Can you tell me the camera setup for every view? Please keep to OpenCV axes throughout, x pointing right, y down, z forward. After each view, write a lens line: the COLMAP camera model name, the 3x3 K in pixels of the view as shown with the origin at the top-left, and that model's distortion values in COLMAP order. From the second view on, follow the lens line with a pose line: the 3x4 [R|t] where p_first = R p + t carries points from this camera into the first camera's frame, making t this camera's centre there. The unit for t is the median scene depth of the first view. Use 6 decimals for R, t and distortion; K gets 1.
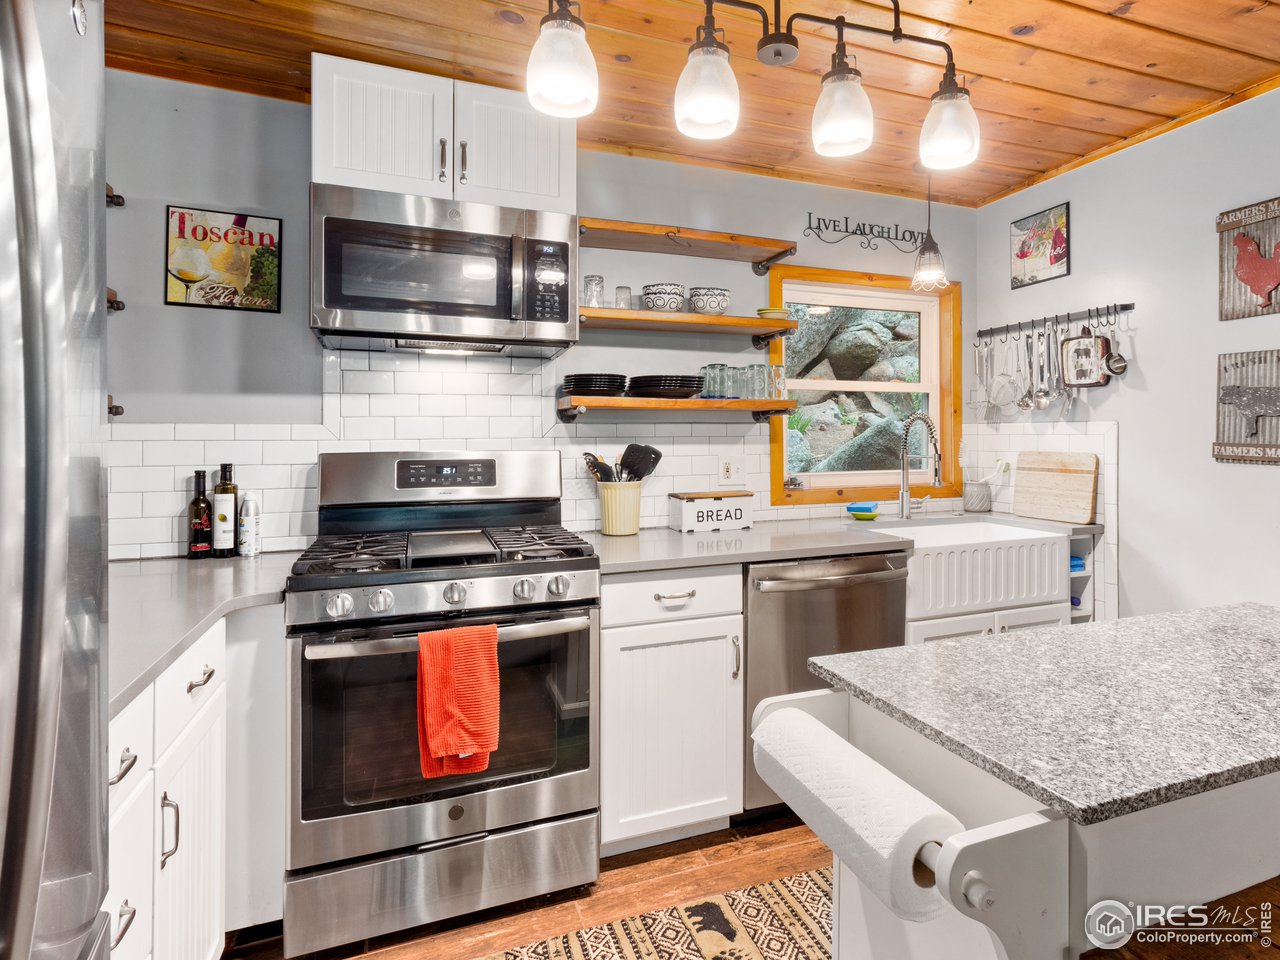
lens RADIAL K [[696.8, 0, 638.9], [0, 696.8, 448.6], [0, 0, 1]] dist [0.000450, -0.000148]
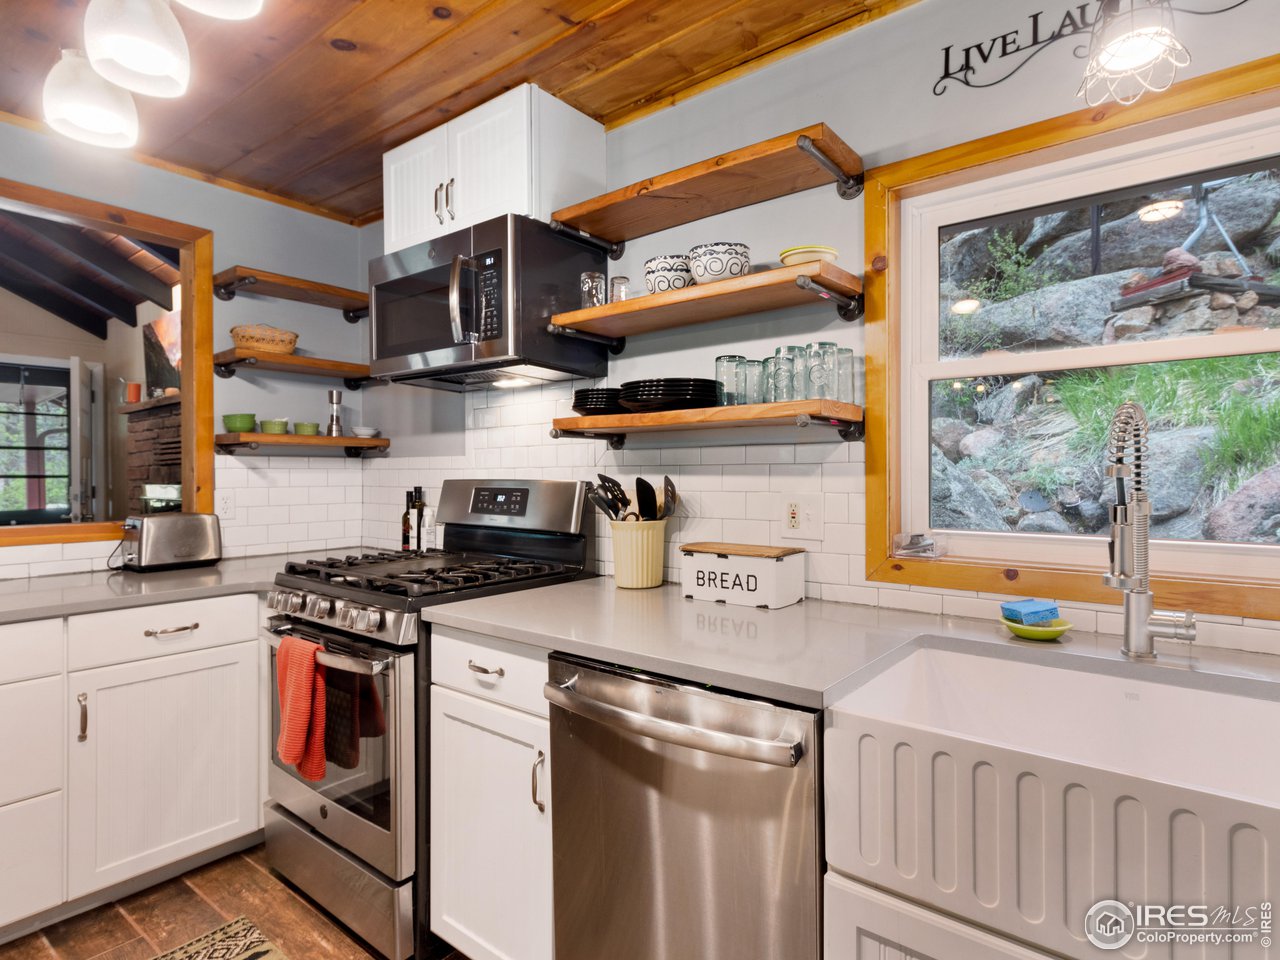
lens RADIAL K [[641.2, 0, 640.0], [0, 641.2, 480.0], [0, 0, 1]] dist [-0.000632, 0.000365]
pose [[0.562656, 0.013220, -0.826585, 0.575446], [-0.013870, 0.999882, 0.006550, -0.004401], [0.826574, 0.007779, 0.562774, 0.577508]]
